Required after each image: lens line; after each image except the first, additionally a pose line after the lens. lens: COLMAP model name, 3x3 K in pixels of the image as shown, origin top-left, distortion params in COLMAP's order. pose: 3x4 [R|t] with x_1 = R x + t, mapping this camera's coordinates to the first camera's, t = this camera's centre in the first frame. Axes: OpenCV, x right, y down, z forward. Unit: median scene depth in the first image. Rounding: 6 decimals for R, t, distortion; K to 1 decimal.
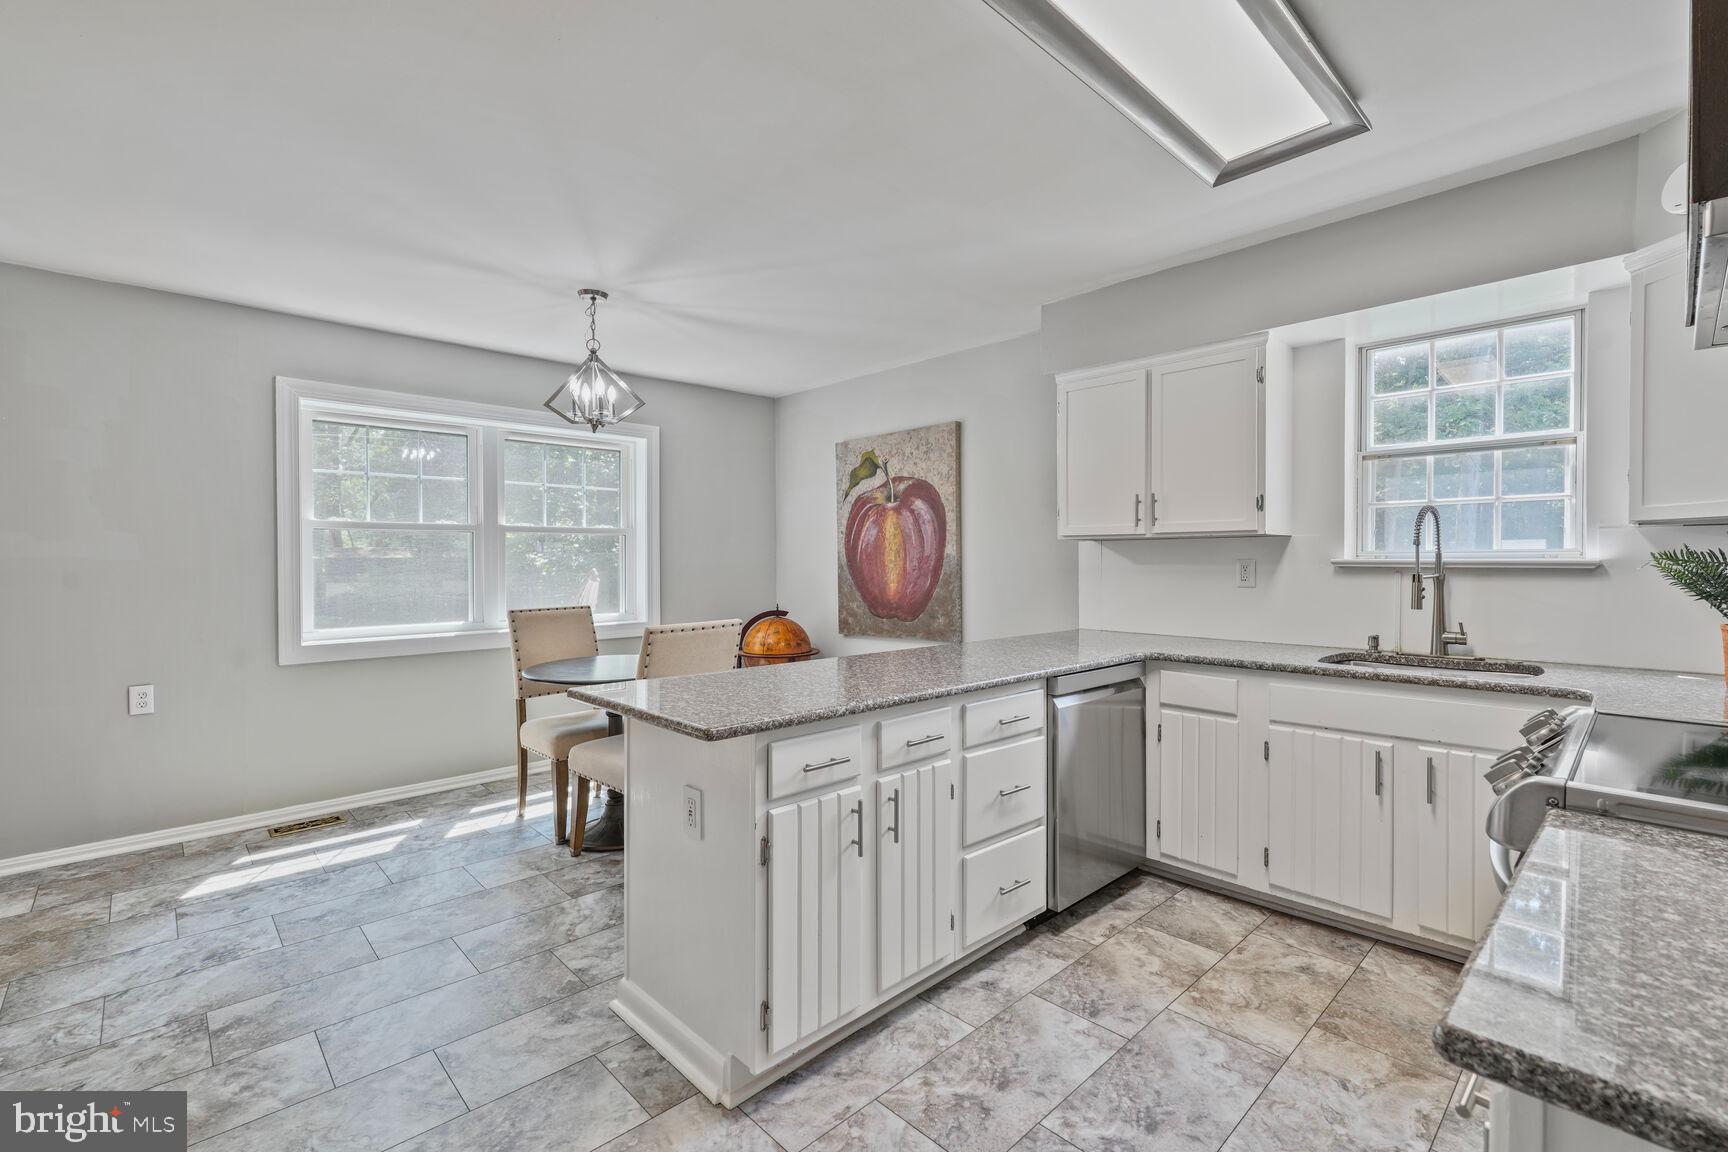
lens RADIAL K [[755.1, 0, 865.8], [0, 755.1, 556.2], [0, 0, 1]] dist [-0.002858, -0.000444]
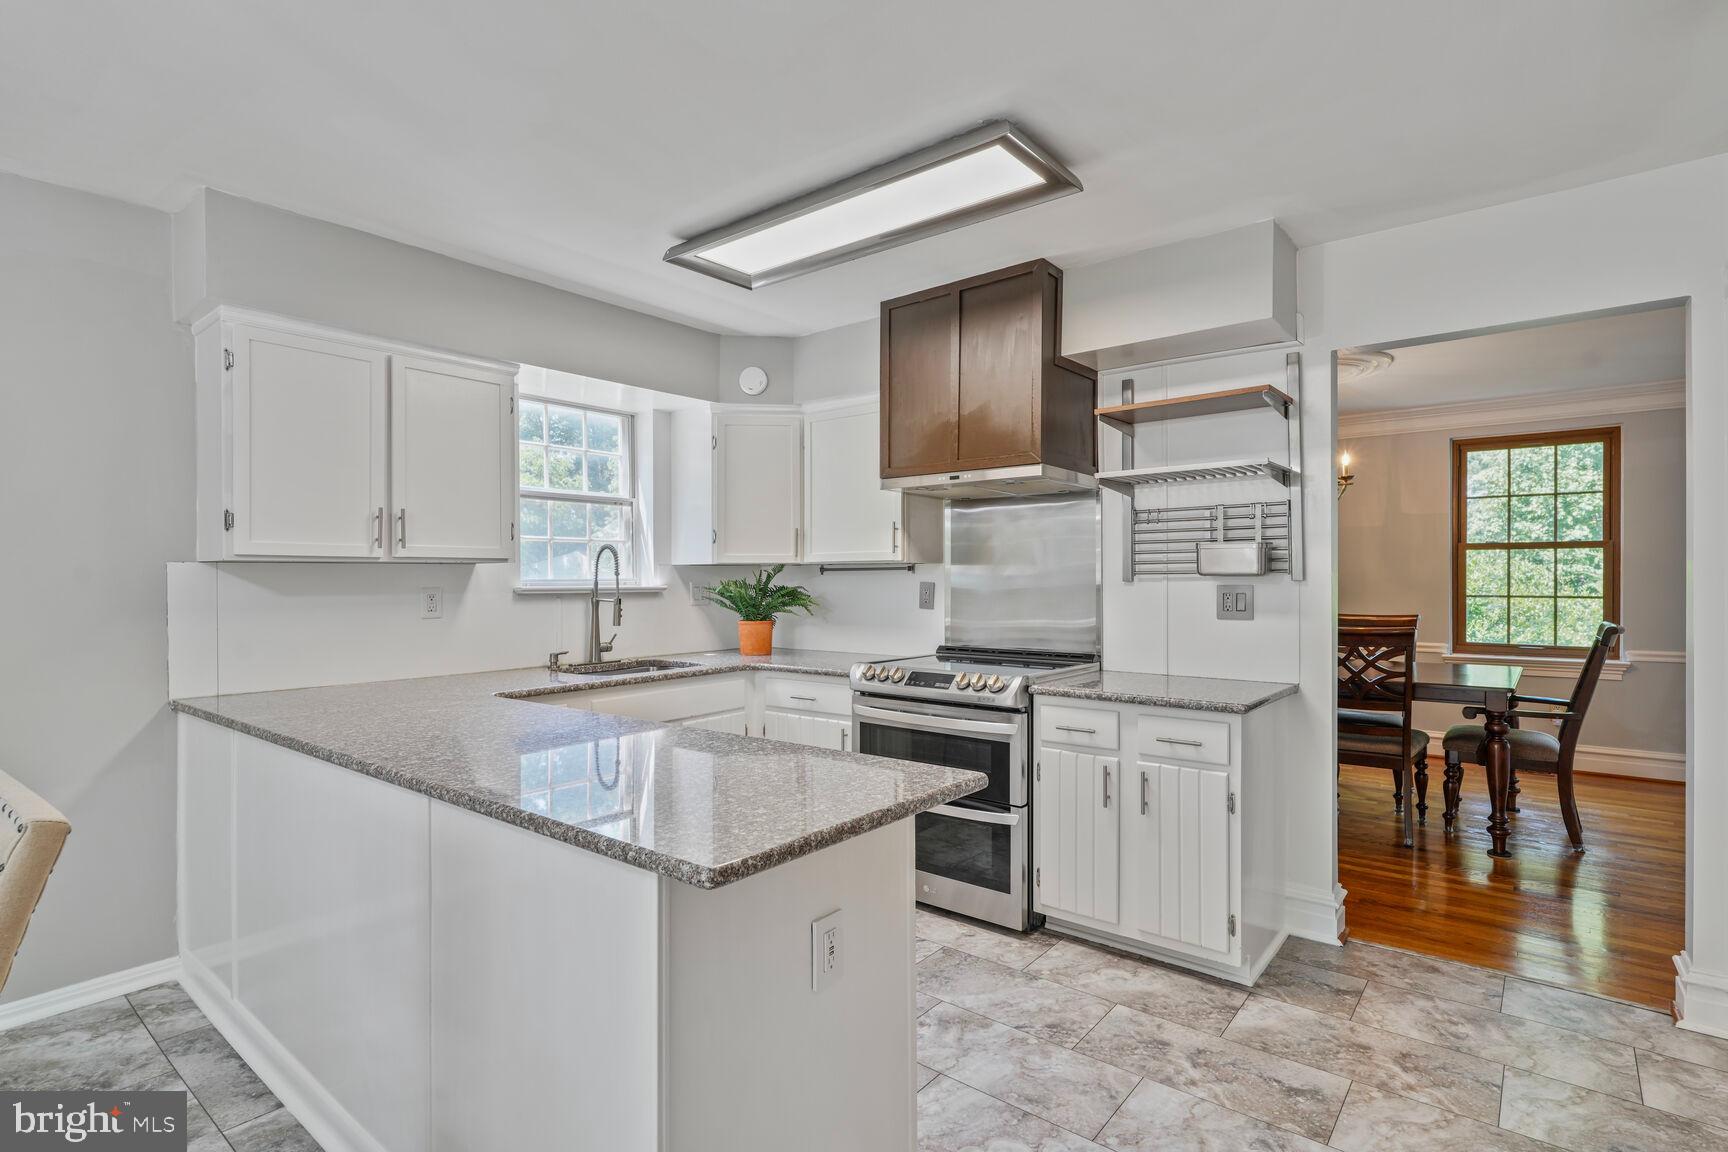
lens RADIAL K [[853.2, 0, 864.0], [0, 853.2, 576.0], [0, 0, 1]] dist [0.001034, 0.000403]
pose [[-0.134397, 0.004273, 0.990918, -0.697523], [0.001512, 0.999990, -0.004107, -0.006254], [-0.990926, 0.000947, -0.134402, 0.717690]]
